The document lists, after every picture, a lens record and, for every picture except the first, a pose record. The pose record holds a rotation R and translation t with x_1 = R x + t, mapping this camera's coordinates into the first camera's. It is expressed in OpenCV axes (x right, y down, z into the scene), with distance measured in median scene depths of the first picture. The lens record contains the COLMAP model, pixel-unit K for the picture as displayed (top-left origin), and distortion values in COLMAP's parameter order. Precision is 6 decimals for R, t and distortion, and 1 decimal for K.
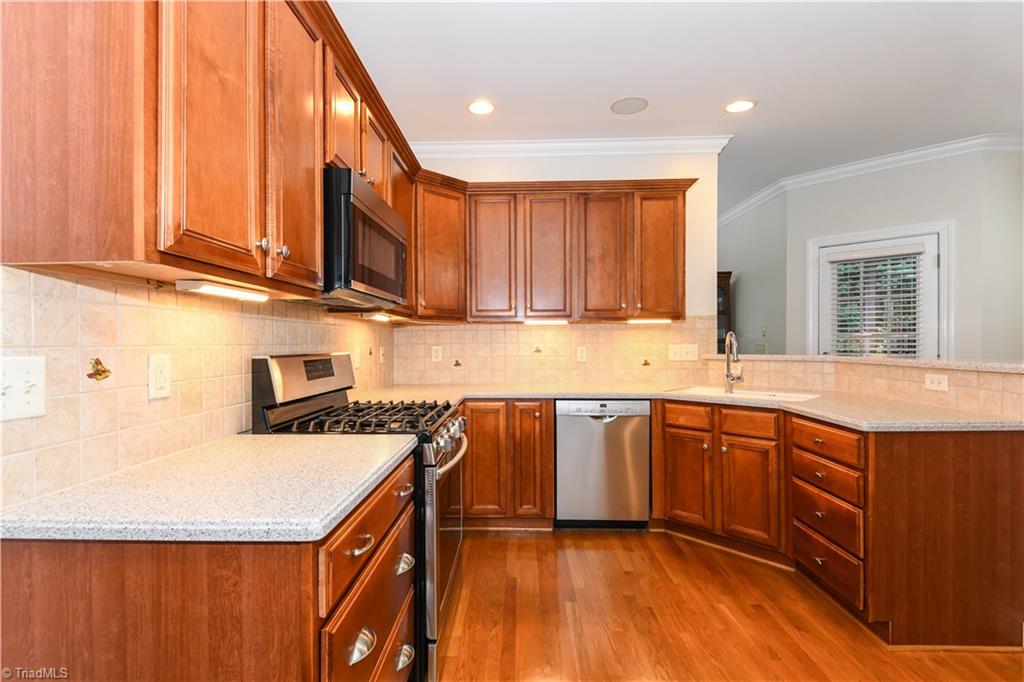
lens RADIAL K [[472.1, 0, 512.2], [0, 472.1, 336.2], [0, 0, 1]] dist [-0.003076, 0.000048]
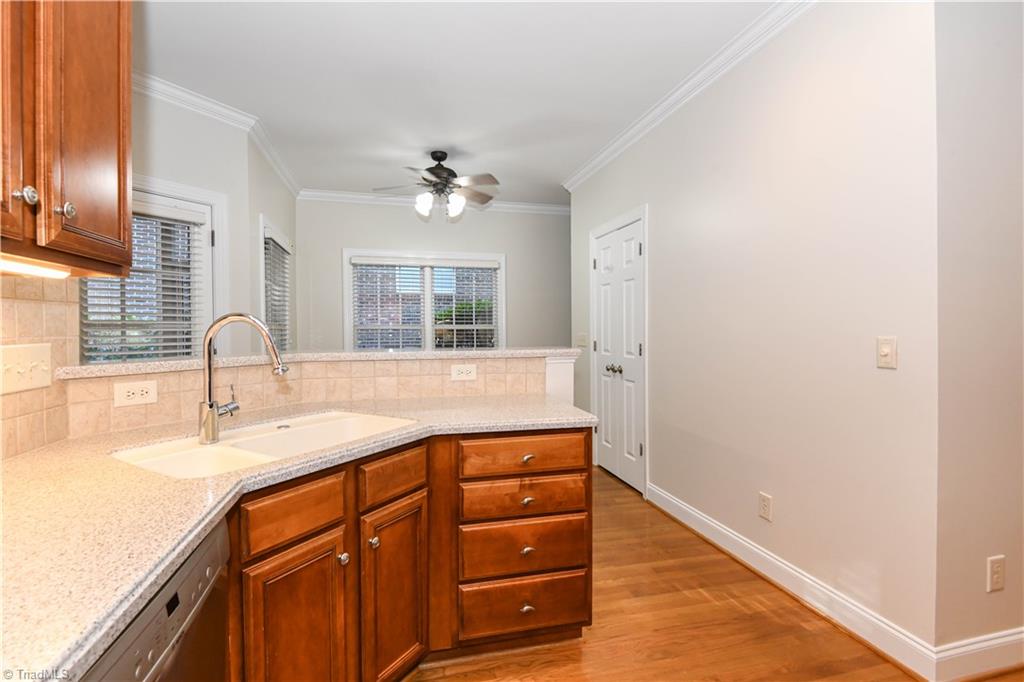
lens RADIAL K [[472.1, 0, 515.4], [0, 472.1, 336.9], [0, 0, 1]] dist [-0.003076, 0.000048]
pose [[-0.260043, -0.009076, 0.965554, -0.091837], [-0.003539, 0.999958, 0.008446, 0.012723], [-0.965590, -0.001221, -0.260064, 1.075387]]
